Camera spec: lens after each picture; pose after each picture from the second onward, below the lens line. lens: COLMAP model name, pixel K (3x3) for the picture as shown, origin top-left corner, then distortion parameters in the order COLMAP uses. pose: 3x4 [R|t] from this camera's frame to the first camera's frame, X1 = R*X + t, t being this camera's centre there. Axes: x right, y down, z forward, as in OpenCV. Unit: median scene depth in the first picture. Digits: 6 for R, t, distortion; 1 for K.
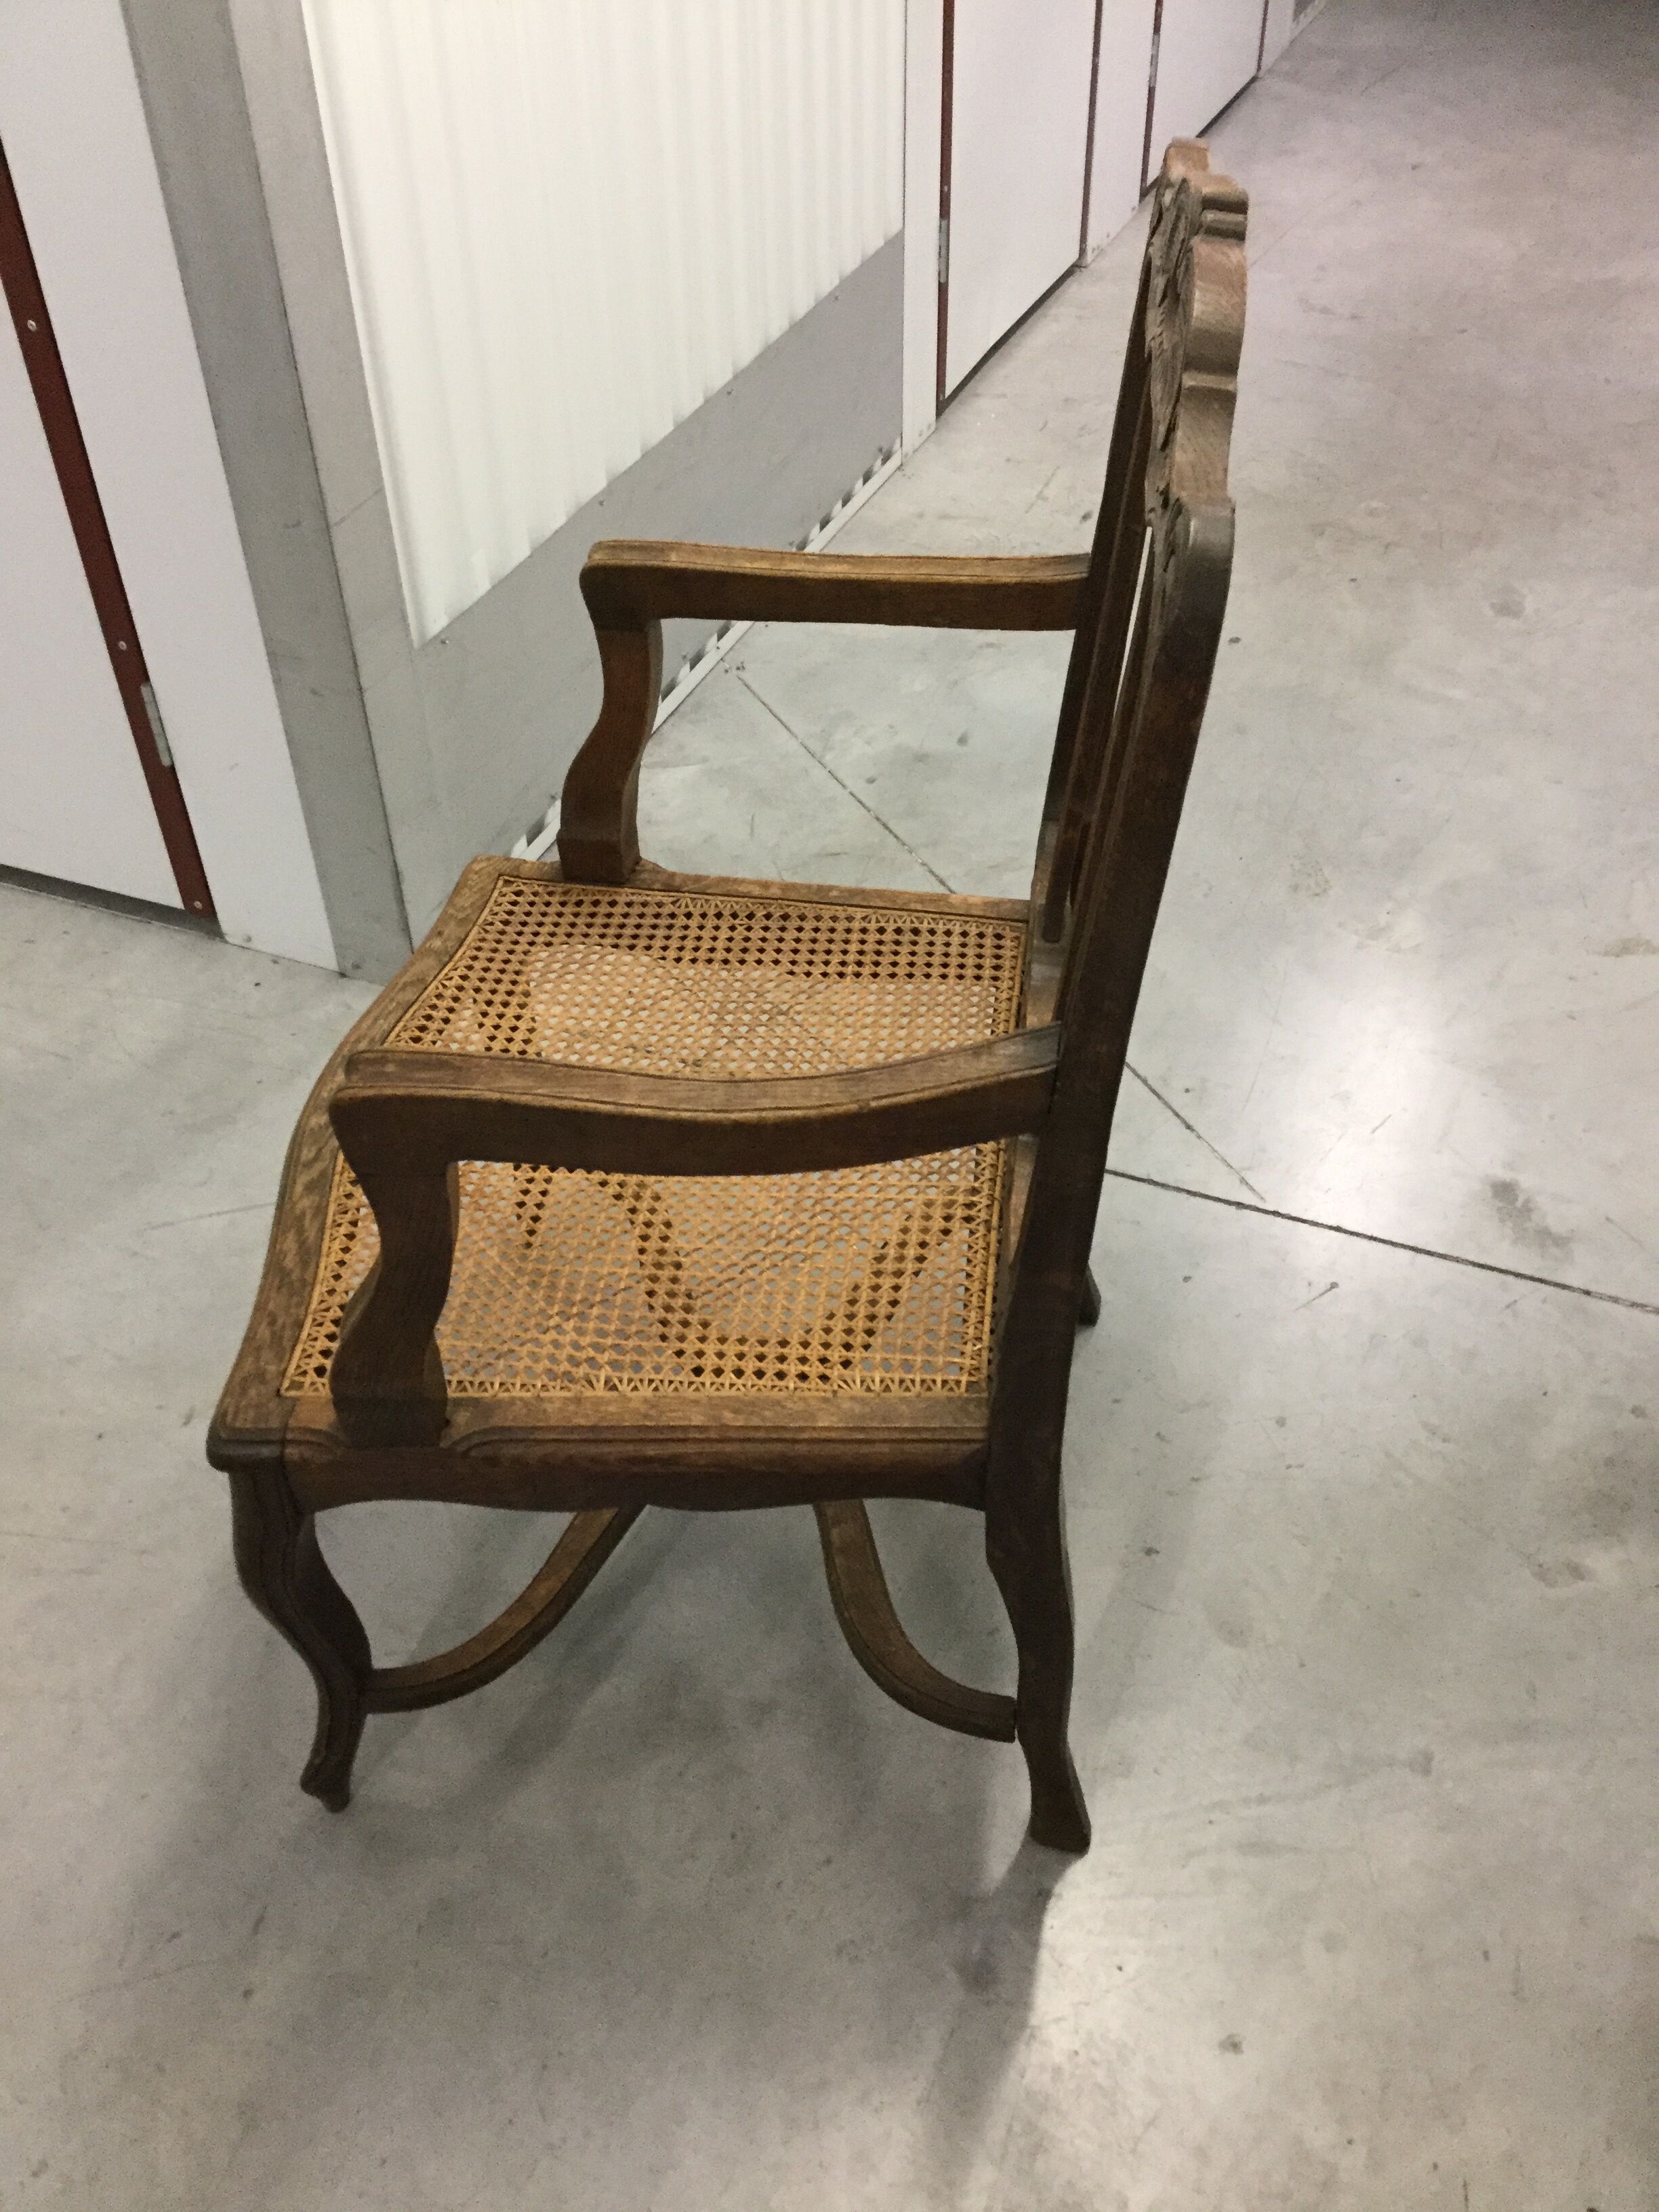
lens RADIAL K [[1982.3, 0, 829.5], [0, 1982.3, 1106.0], [0, 0, 1]] dist [0.121467, -0.238633]
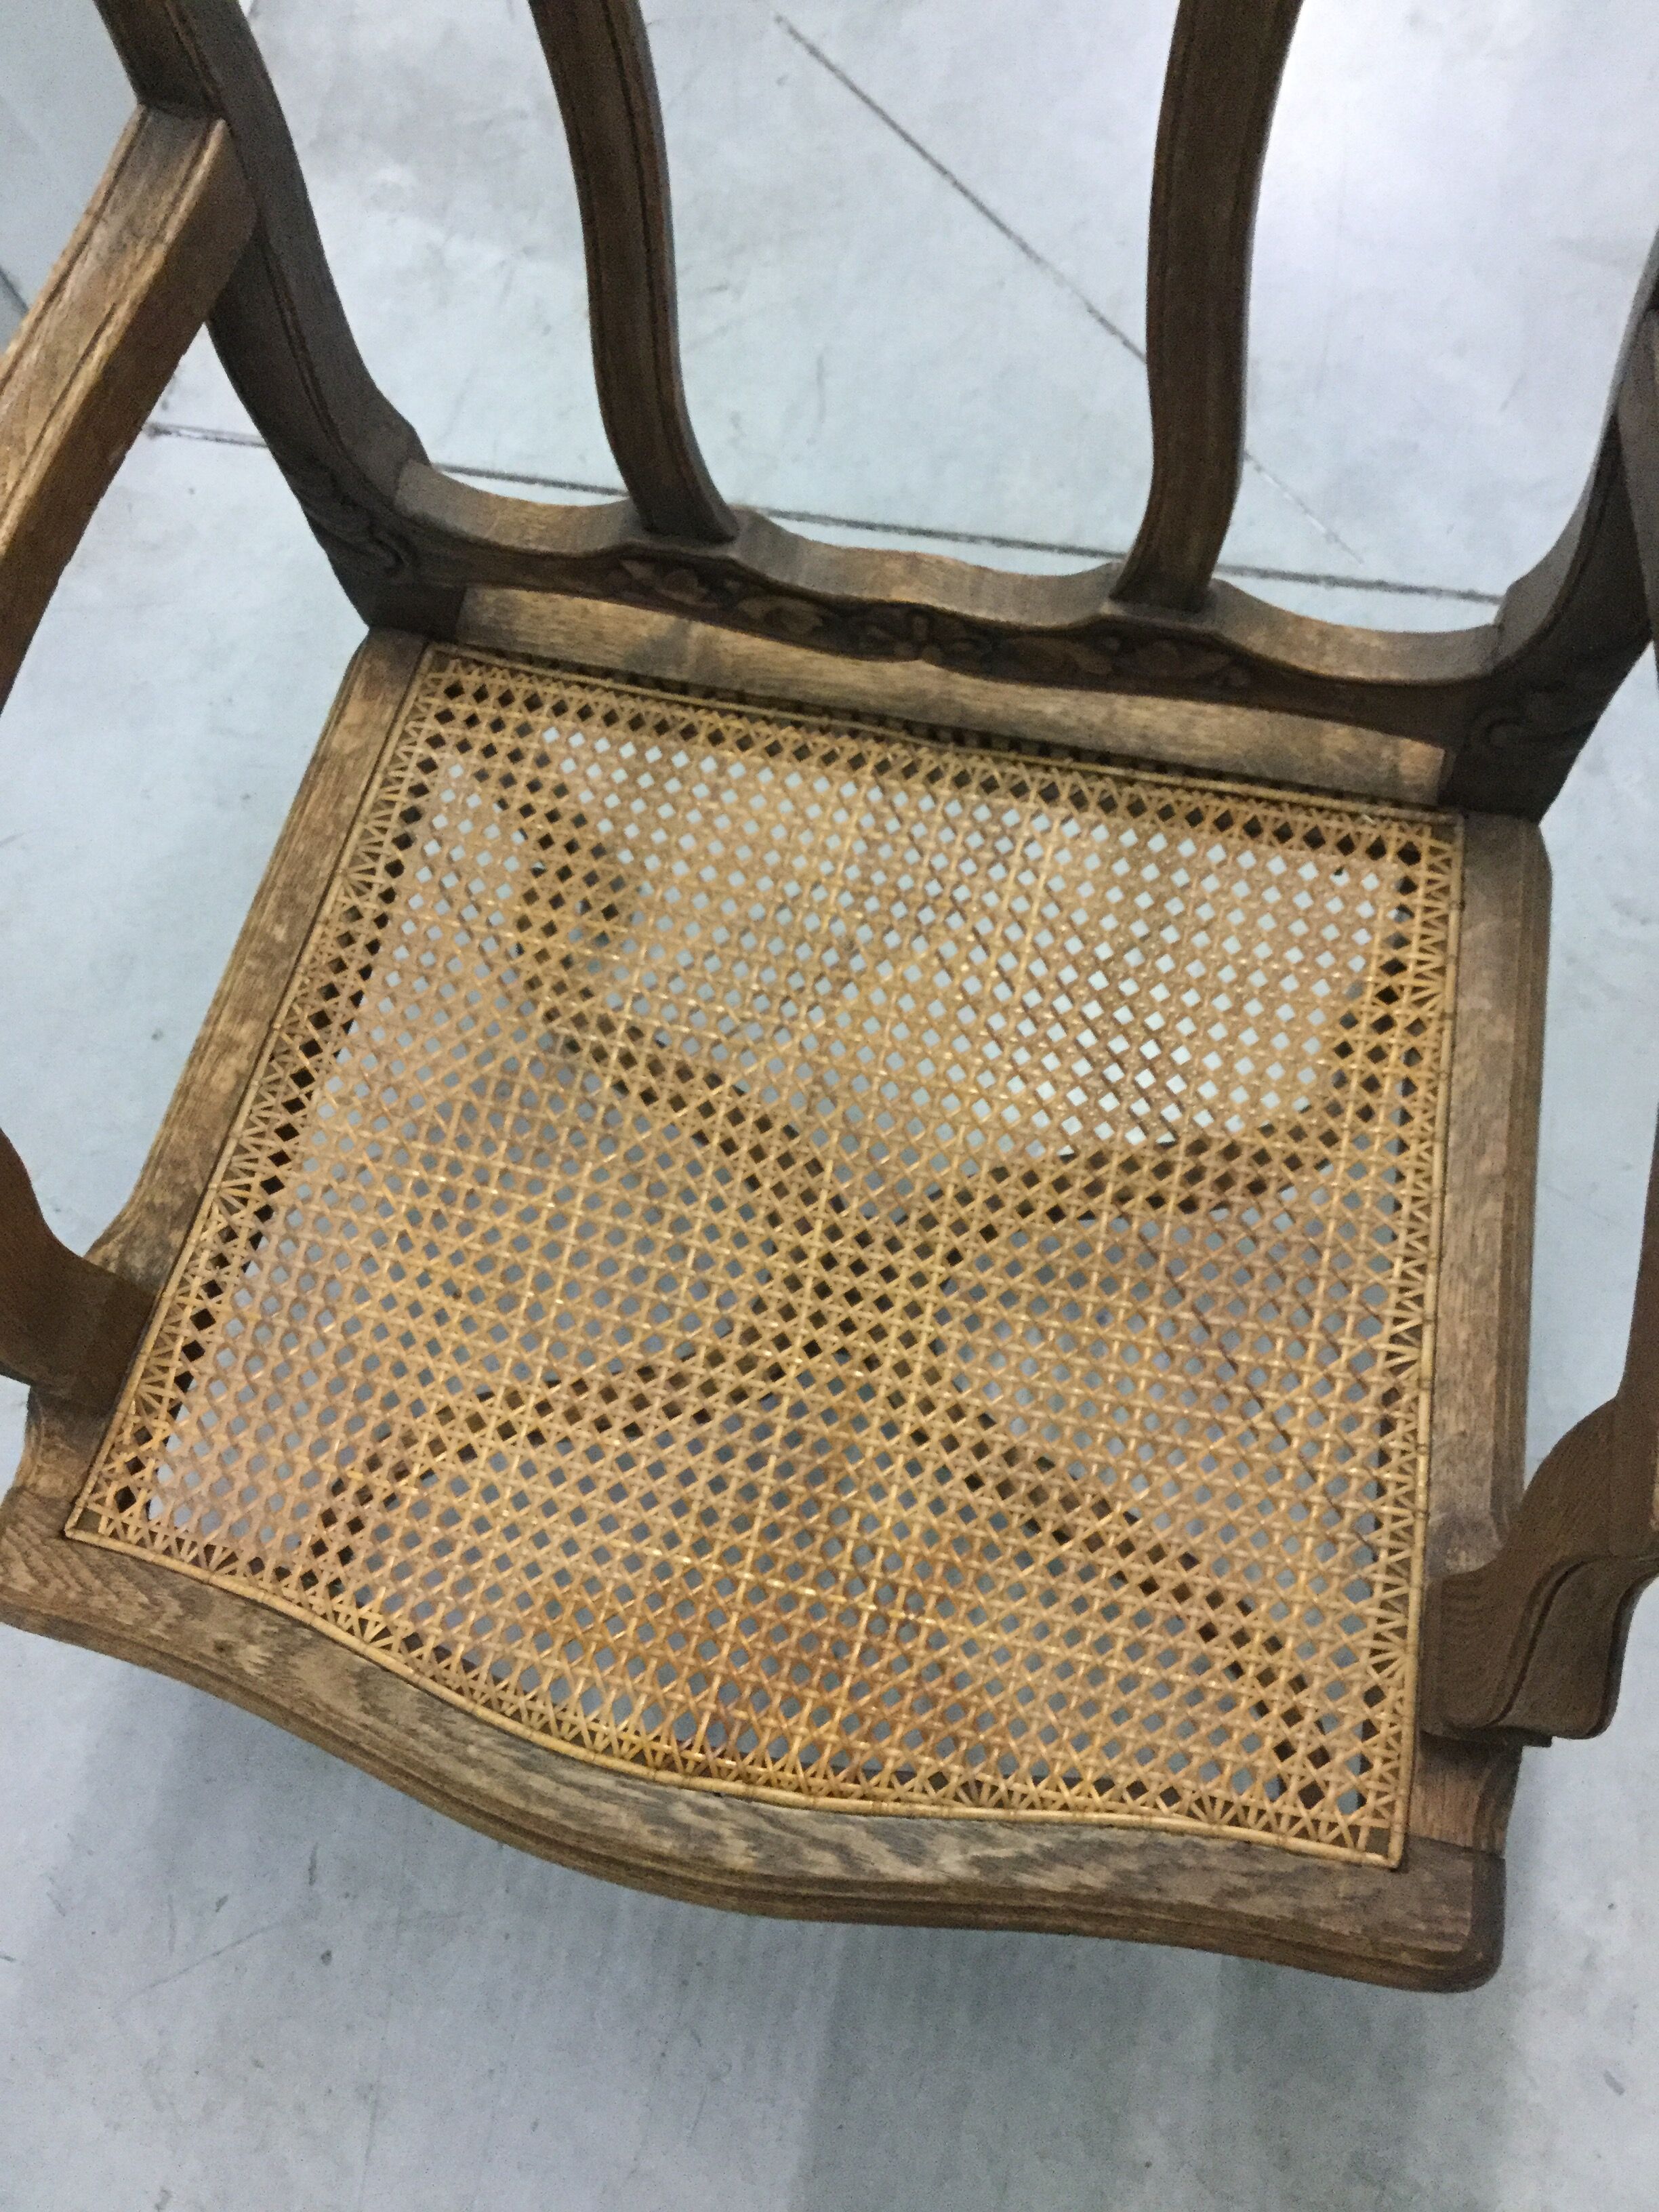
lens RADIAL K [[1982.3, 0, 829.5], [0, 1982.3, 1106.0], [0, 0, 1]] dist [0.121467, -0.238633]
pose [[0.113780, -0.944171, 0.309185, -0.210141], [0.729717, 0.290612, 0.618917, -0.342931], [-0.674216, 0.155197, 0.722043, 0.504835]]
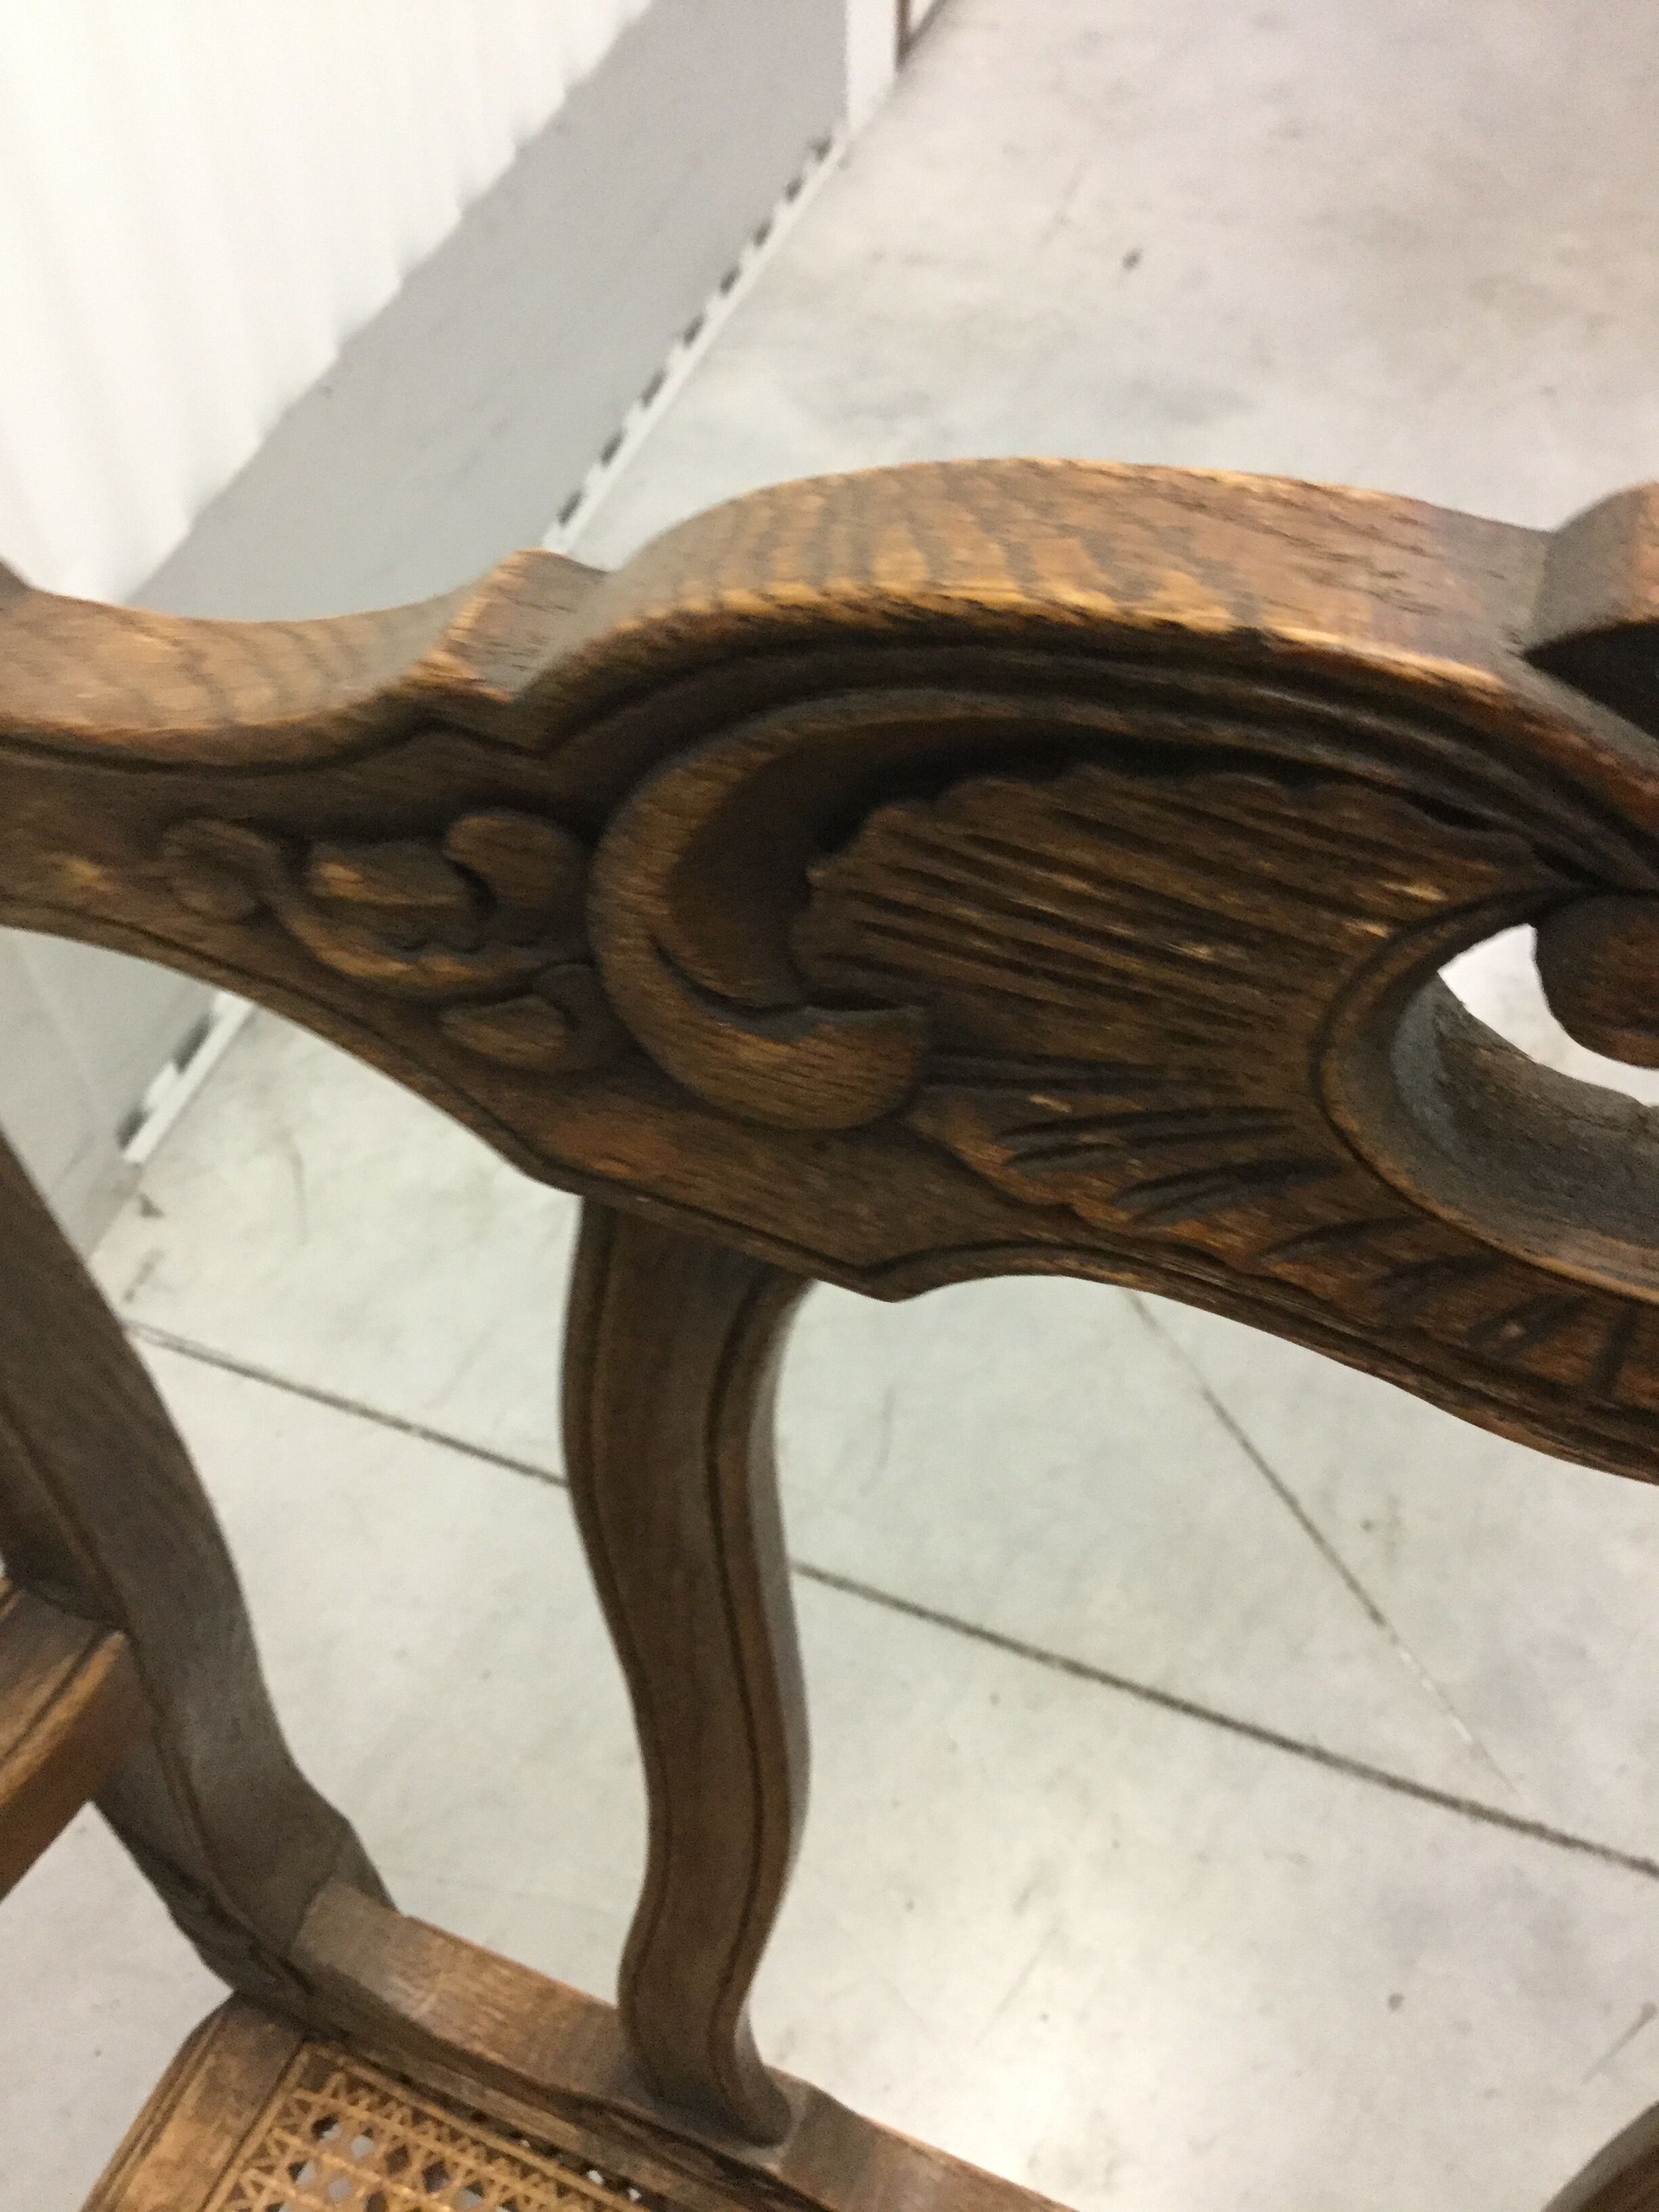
lens RADIAL K [[2009.9, 0, 829.5], [0, 2009.9, 1106.0], [0, 0, 1]] dist [-0.001421, 0.006372]
pose [[0.254207, -0.770228, 0.584917, 0.027217], [0.642175, 0.586647, 0.493413, -0.349523], [-0.723180, 0.250190, 0.643751, 0.603186]]
